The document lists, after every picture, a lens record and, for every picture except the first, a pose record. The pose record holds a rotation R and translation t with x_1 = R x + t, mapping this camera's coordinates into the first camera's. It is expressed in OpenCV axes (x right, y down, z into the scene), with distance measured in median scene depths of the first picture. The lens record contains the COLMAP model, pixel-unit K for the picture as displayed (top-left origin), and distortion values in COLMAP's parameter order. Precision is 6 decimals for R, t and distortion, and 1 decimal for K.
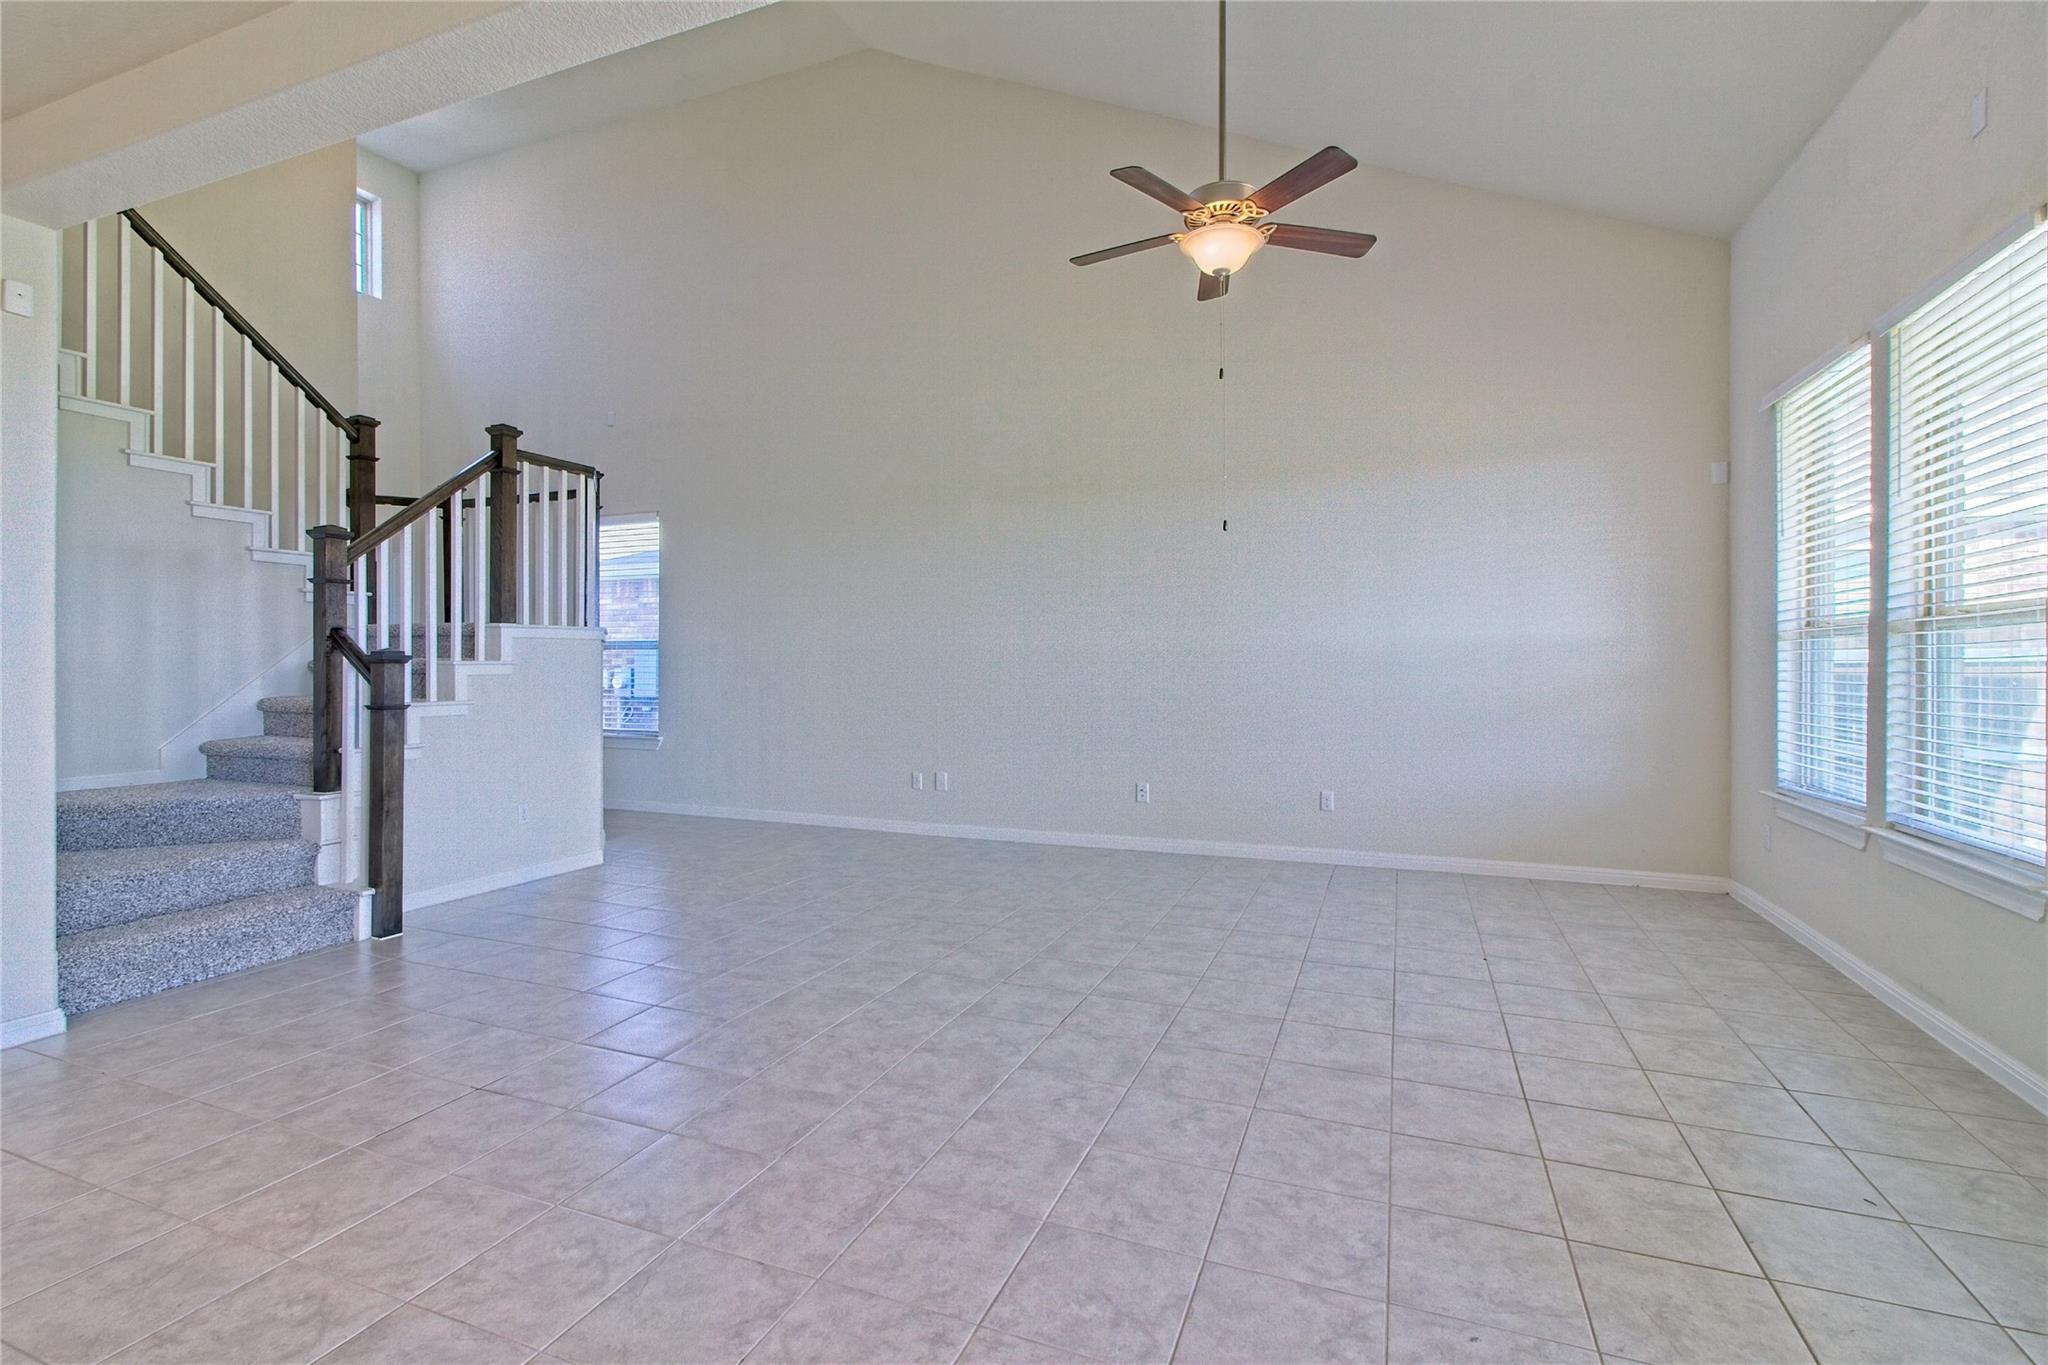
lens RADIAL K [[946.7, 0, 1013.9], [0, 946.7, 669.4], [0, 0, 1]] dist [-0.006371, 0.004044]
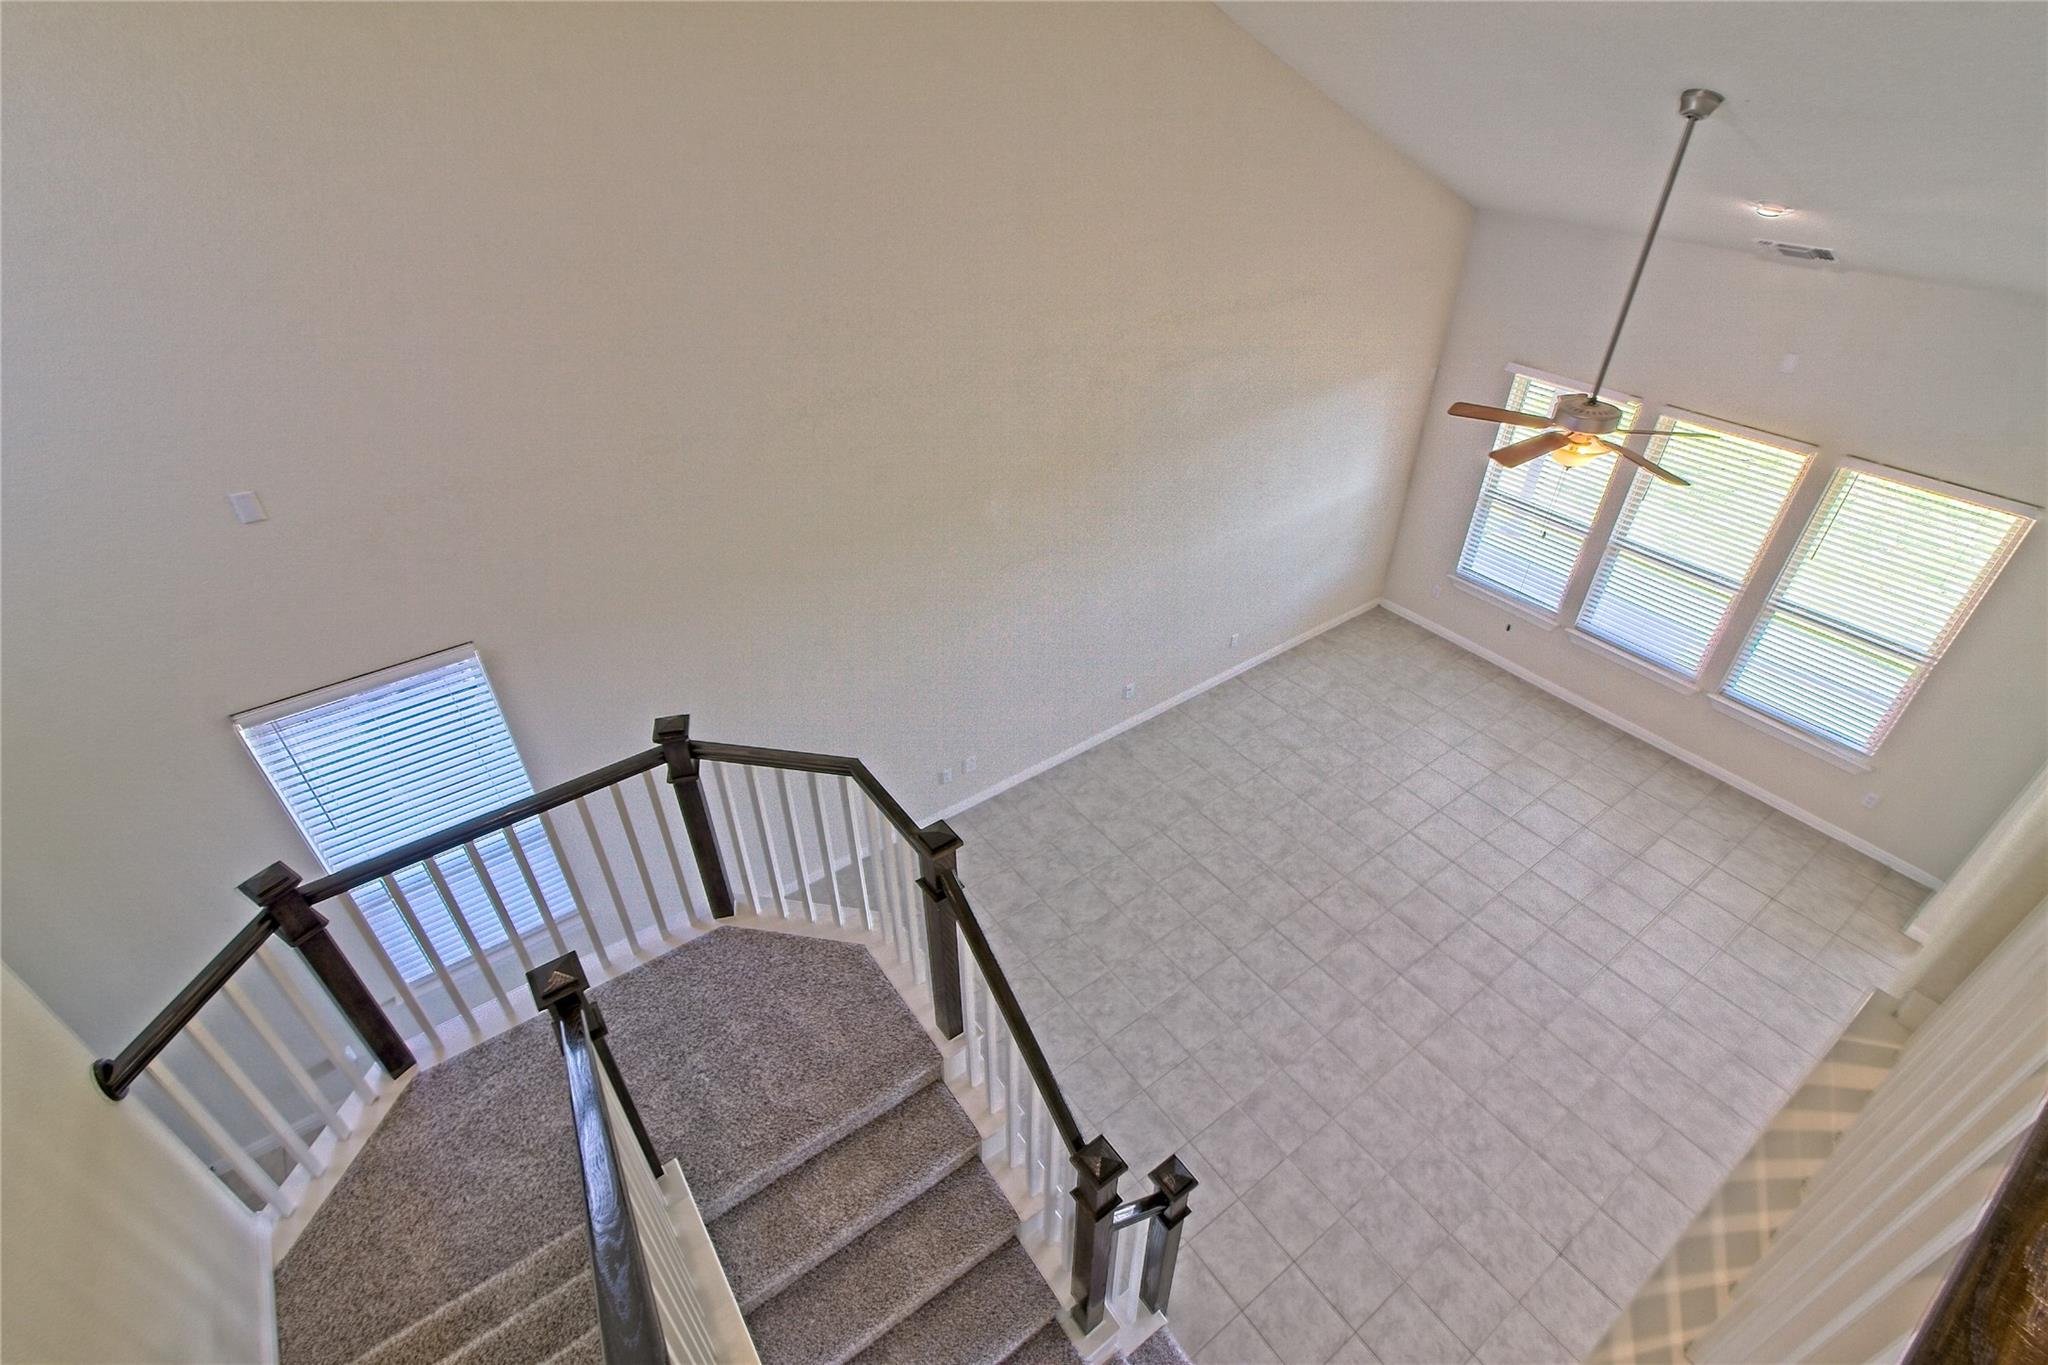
lens RADIAL K [[946.7, 0, 1011.0], [0, 946.7, 672.6], [0, 0, 1]] dist [-0.006371, 0.004044]
pose [[0.536849, -0.500667, 0.679062, -1.086761], [0.018218, 0.811575, 0.583965, -0.862214], [-0.843481, -0.301130, 0.444814, 0.891567]]
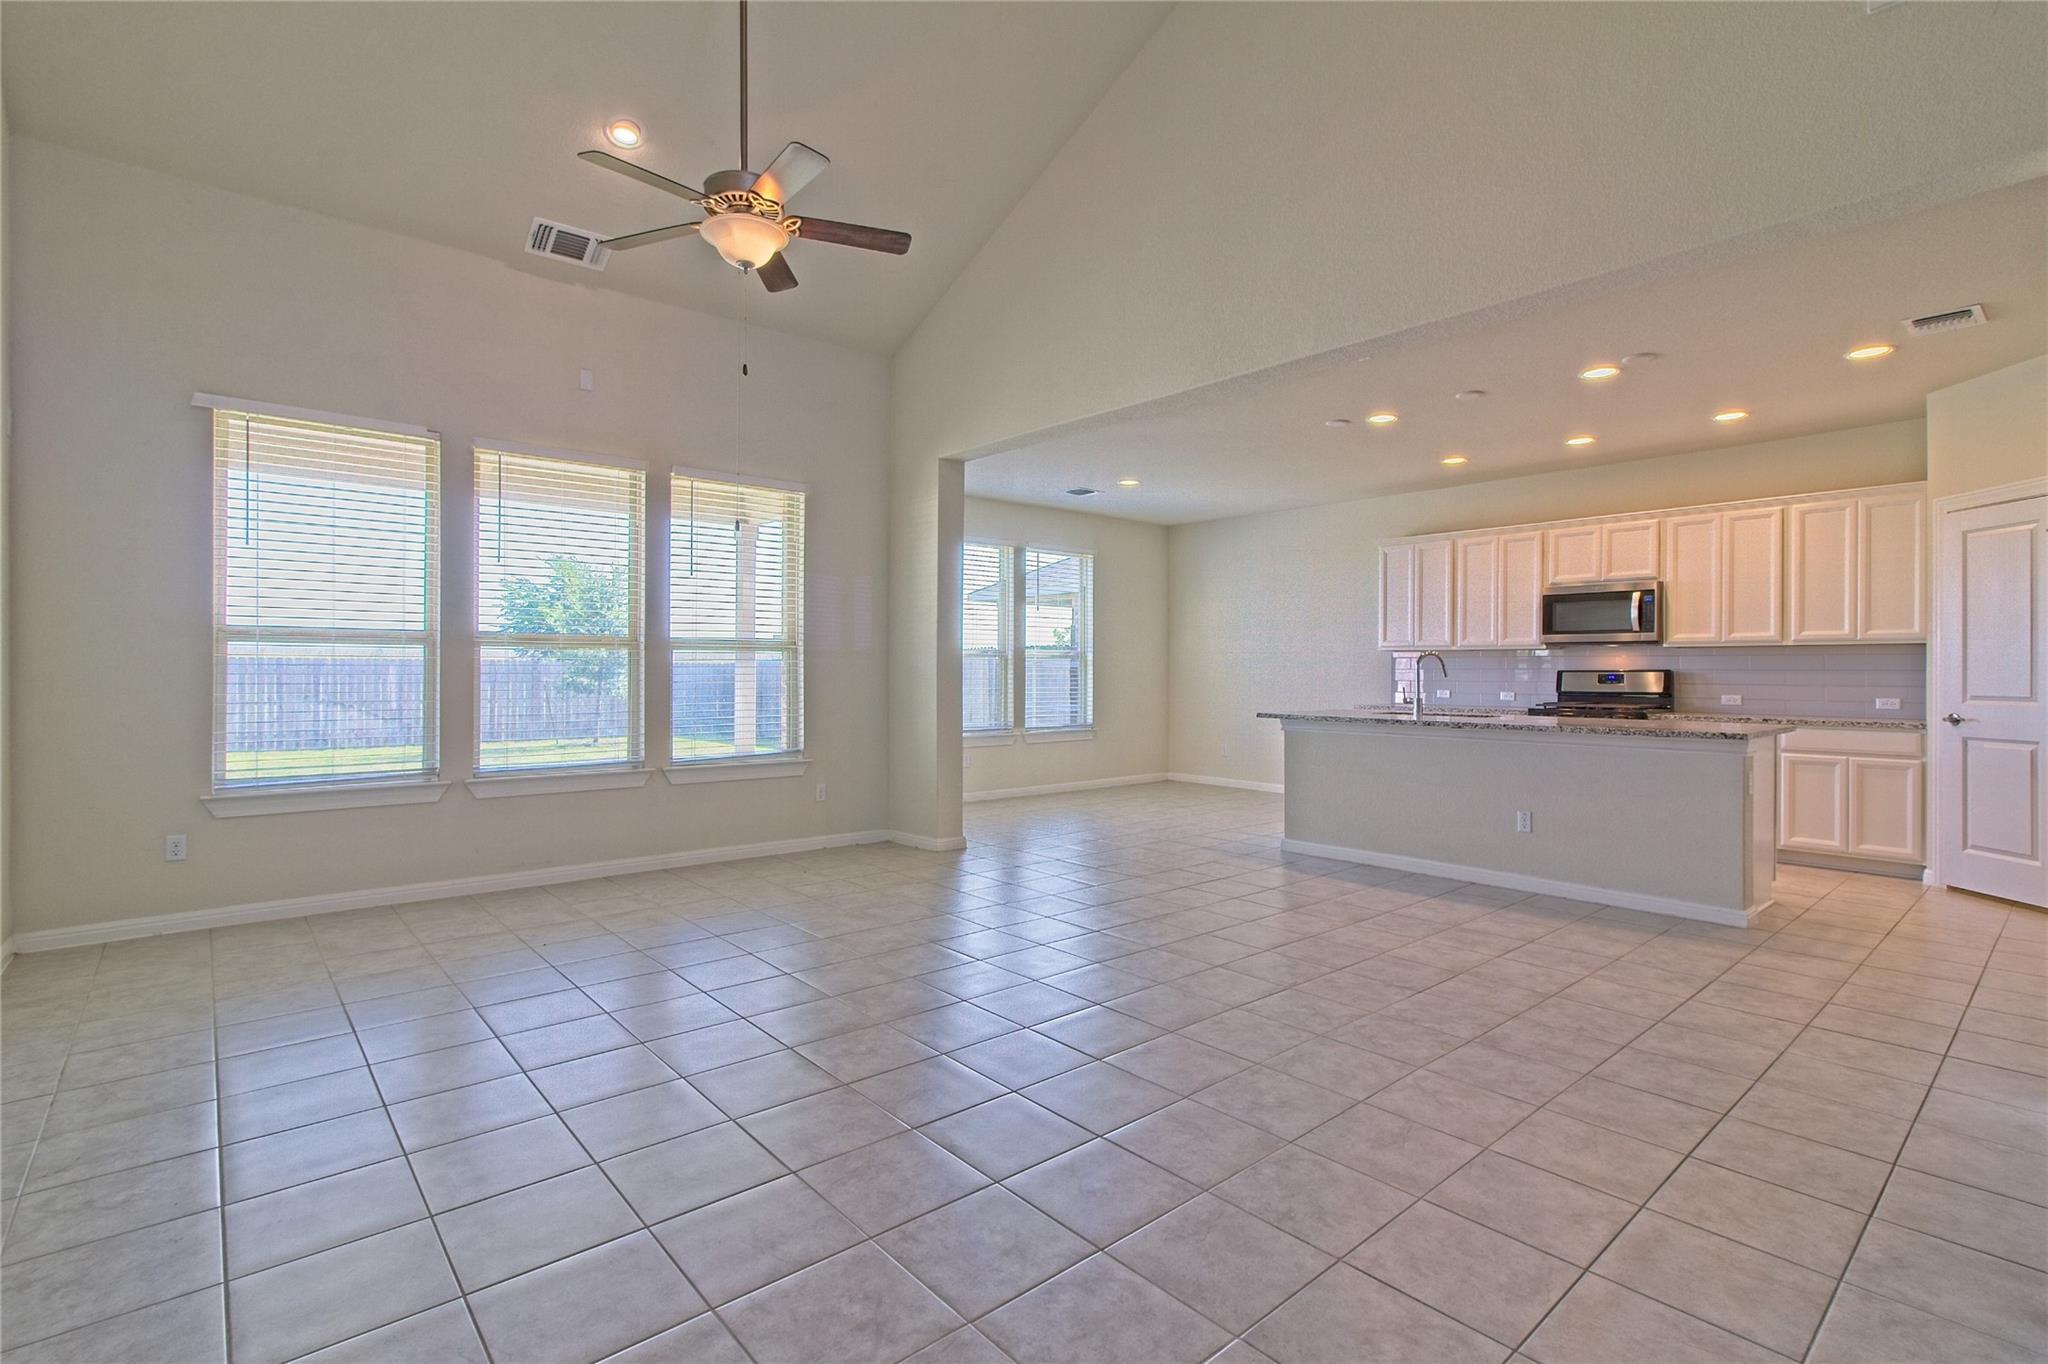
lens RADIAL K [[946.7, 0, 1031.9], [0, 946.7, 680.9], [0, 0, 1]] dist [-0.006371, 0.004044]
pose [[-0.895098, -0.008846, 0.445782, -0.432530], [-0.002108, 0.999876, 0.015610, -0.008624], [-0.445864, 0.013033, -0.895006, 1.576358]]
